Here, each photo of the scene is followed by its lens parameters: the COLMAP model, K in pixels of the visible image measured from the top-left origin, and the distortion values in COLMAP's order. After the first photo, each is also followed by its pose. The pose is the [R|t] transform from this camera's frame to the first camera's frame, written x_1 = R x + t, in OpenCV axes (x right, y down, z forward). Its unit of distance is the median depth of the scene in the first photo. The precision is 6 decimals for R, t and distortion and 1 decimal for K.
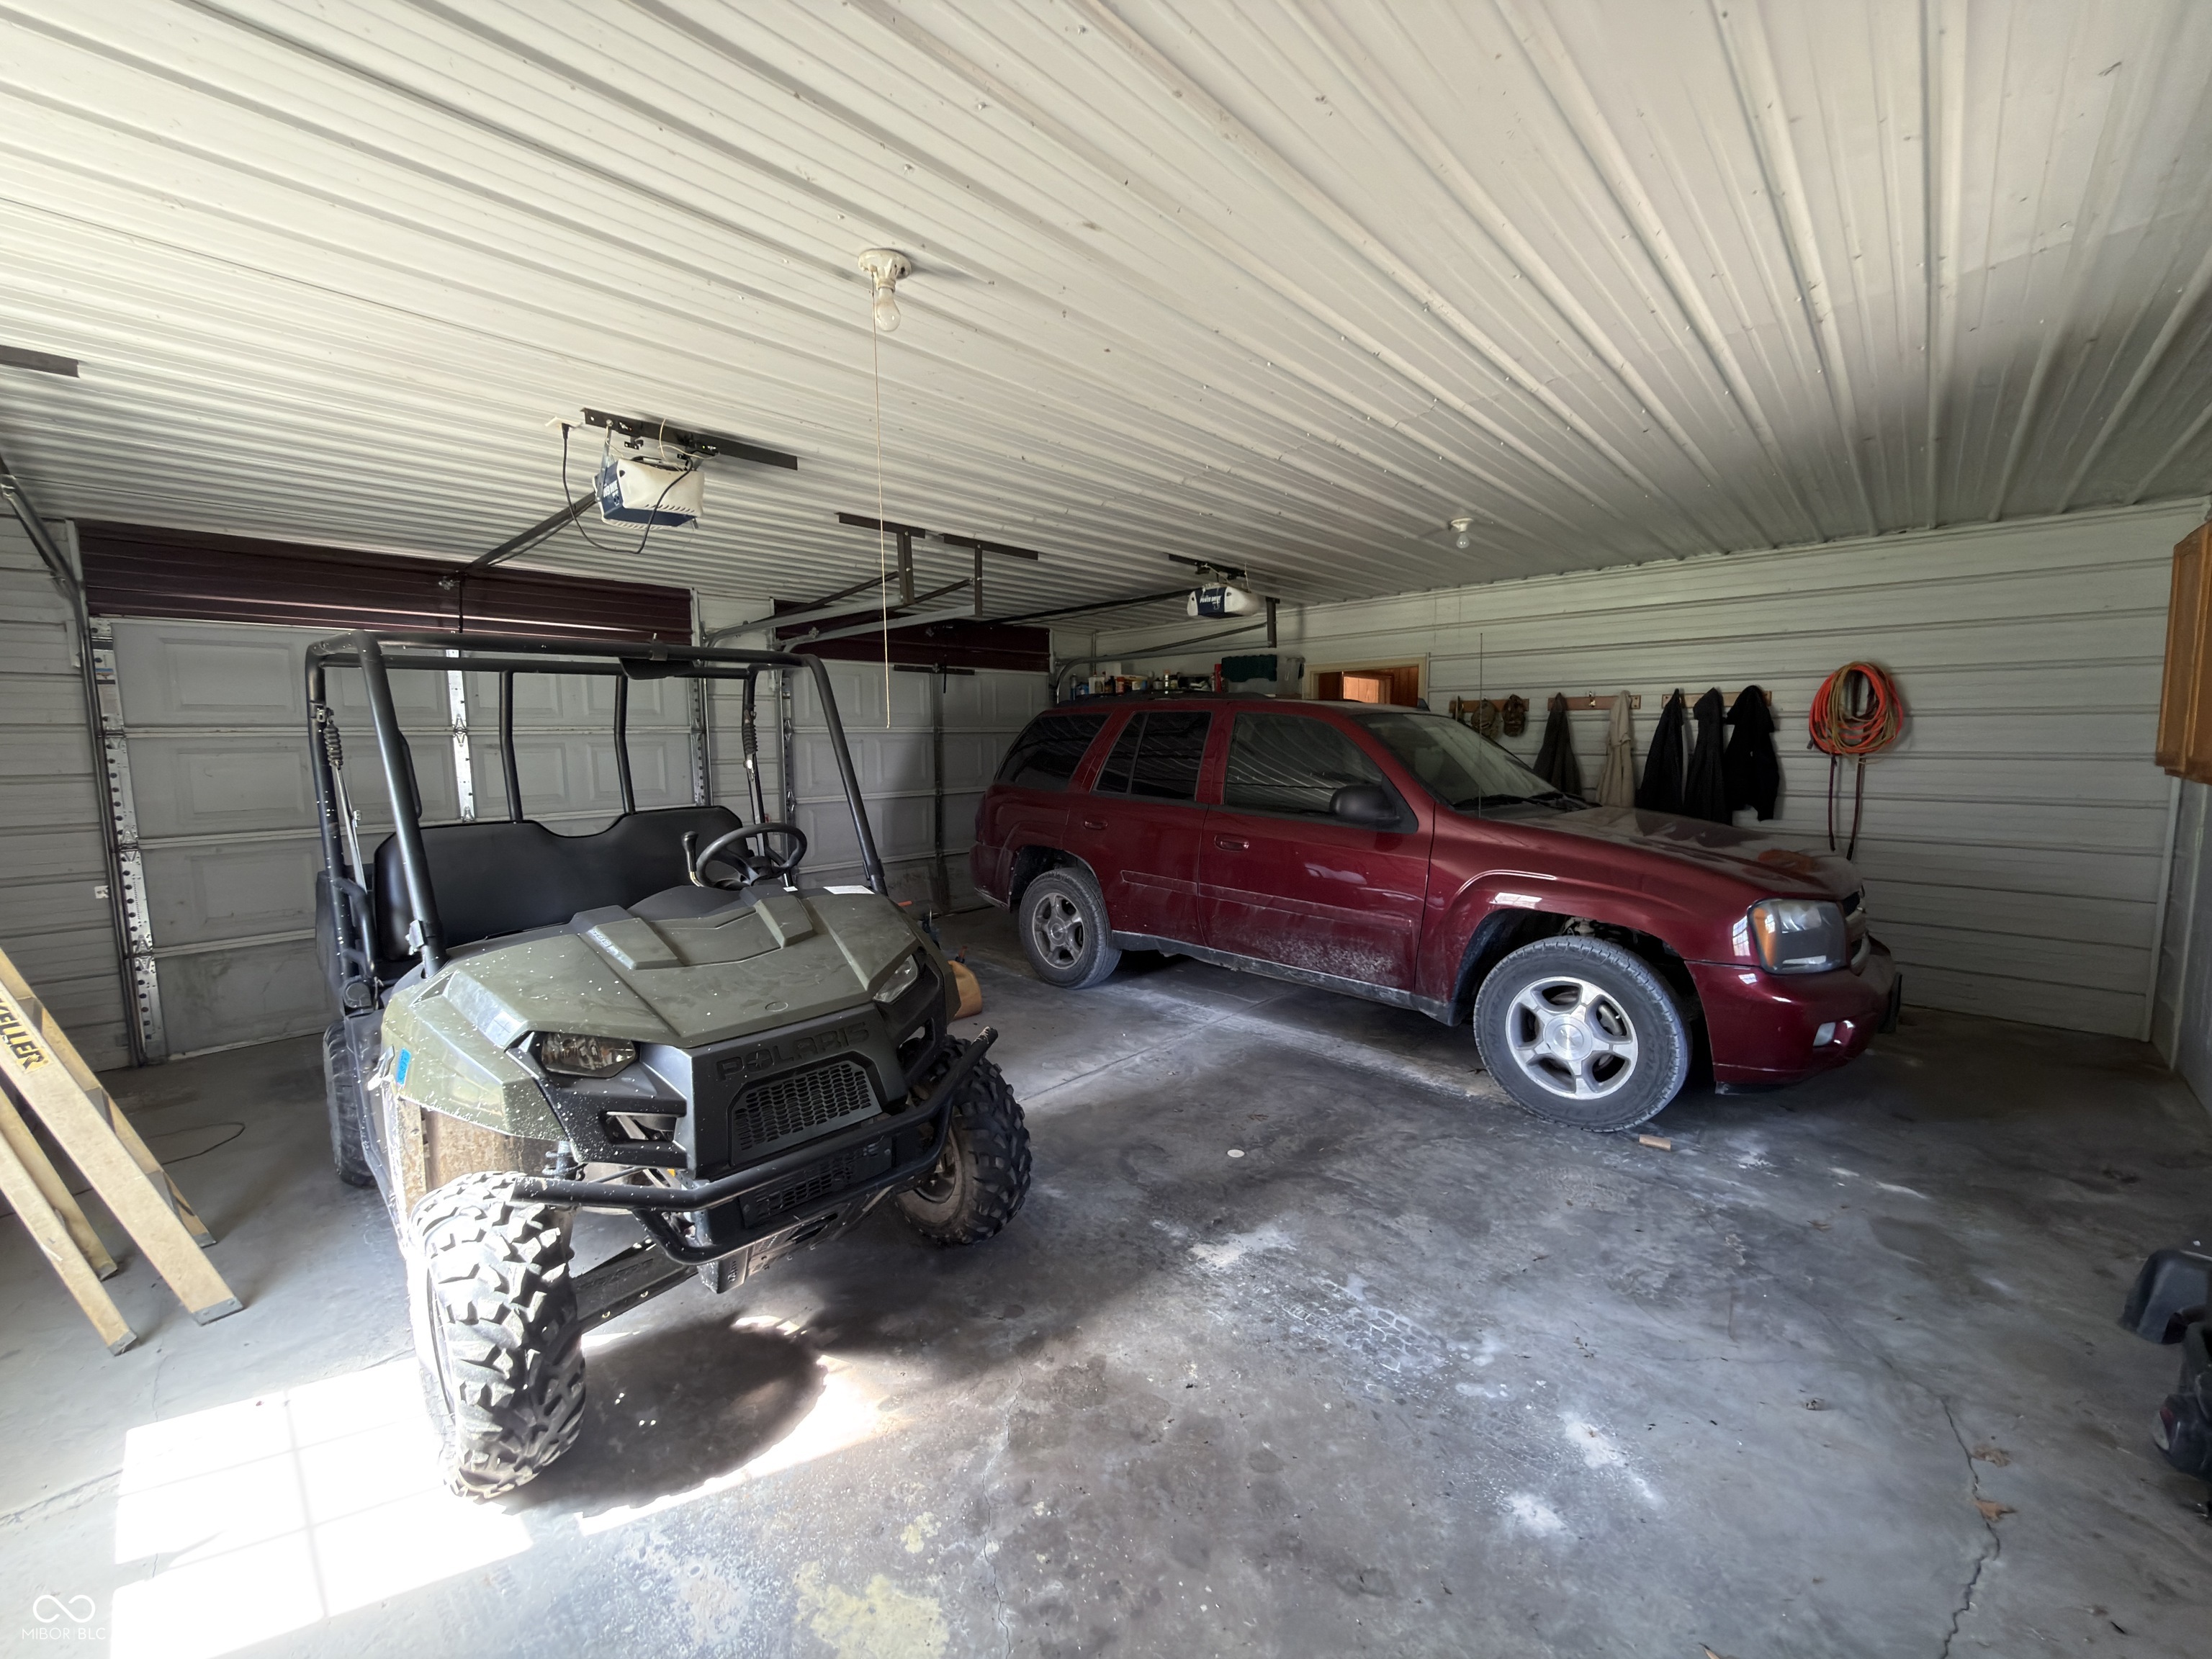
lens RADIAL K [[883.6, 0, 1099.0], [0, 883.6, 814.8], [0, 0, 1]] dist [-0.001054, 0.000551]
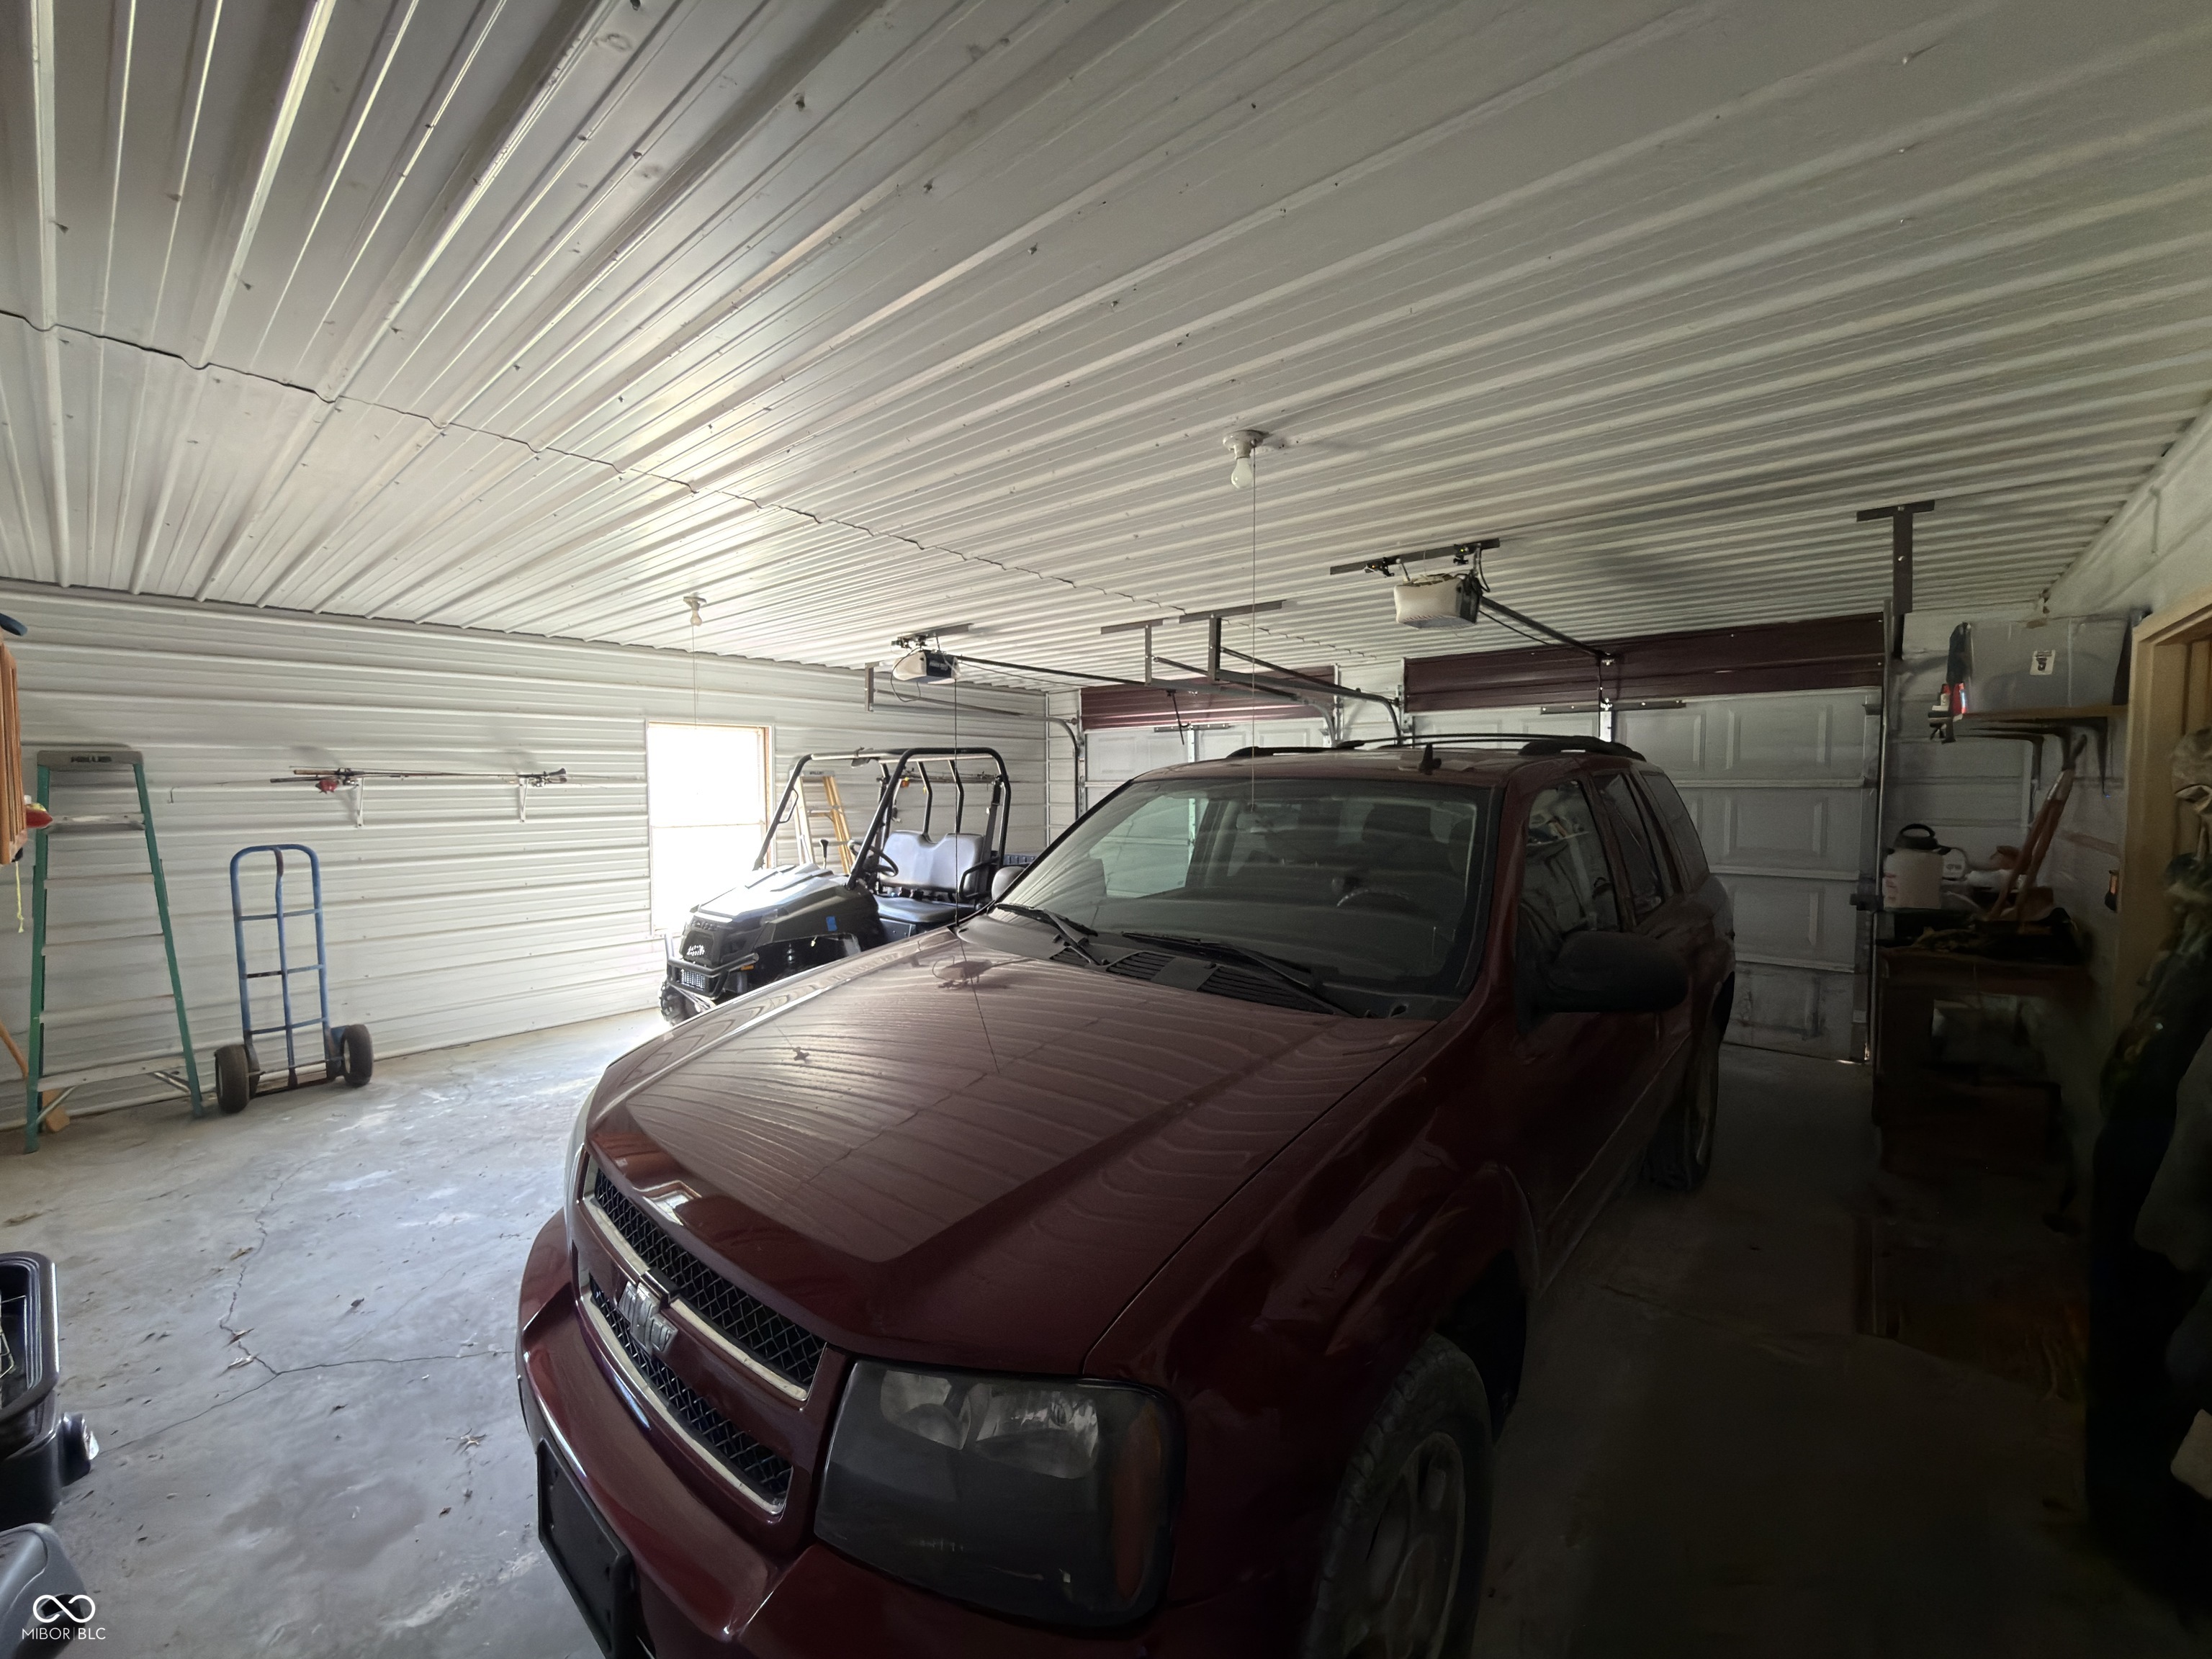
lens RADIAL K [[883.6, 0, 1098.9], [0, 883.6, 844.7], [0, 0, 1]] dist [-0.001054, 0.000551]
pose [[0.051237, 0.078472, -0.995599, 1.908870], [-0.092104, 0.993031, 0.073529, -0.208431], [0.994430, 0.087931, 0.058108, 1.759708]]
